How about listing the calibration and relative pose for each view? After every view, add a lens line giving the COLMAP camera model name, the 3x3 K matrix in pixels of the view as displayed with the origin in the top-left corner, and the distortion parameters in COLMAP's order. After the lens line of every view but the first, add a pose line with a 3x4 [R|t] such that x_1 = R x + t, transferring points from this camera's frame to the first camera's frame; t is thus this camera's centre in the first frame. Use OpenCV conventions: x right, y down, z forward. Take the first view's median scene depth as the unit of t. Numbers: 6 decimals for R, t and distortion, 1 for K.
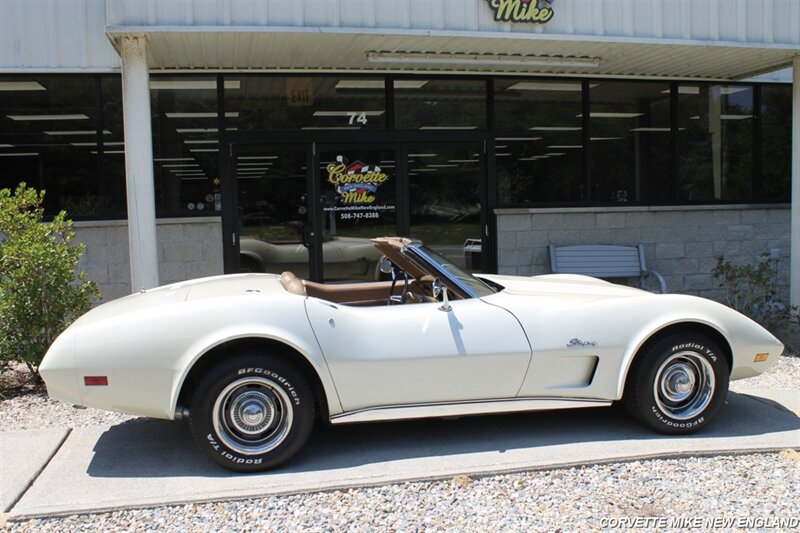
lens RADIAL K [[796.1, 0, 410.3], [0, 796.1, 264.0], [0, 0, 1]] dist [-0.088680, 0.000000]
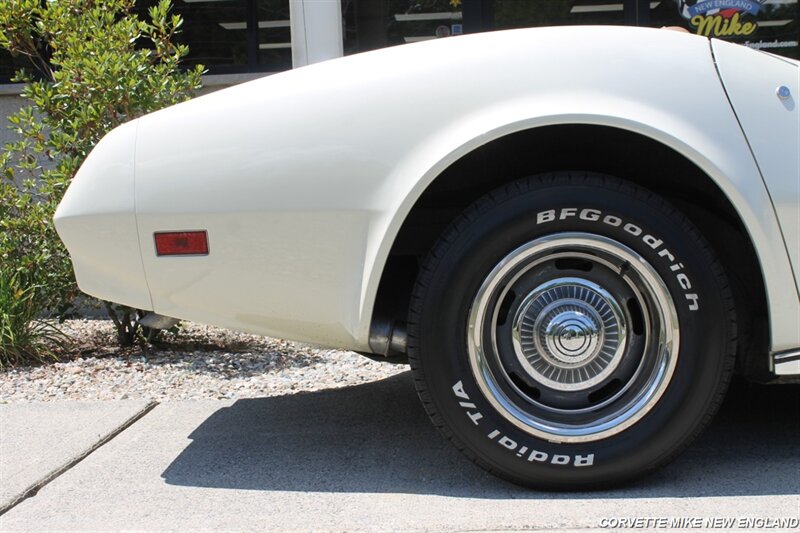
lens RADIAL K [[1177.5, 0, 411.4], [0, 1177.5, 306.3], [0, 0, 1]] dist [-0.031888, 0.000000]
pose [[0.964923, 0.014071, -0.262156, -0.073992], [-0.005091, 0.999378, 0.034900, 0.092301], [0.262484, -0.032341, 0.964394, 0.258512]]
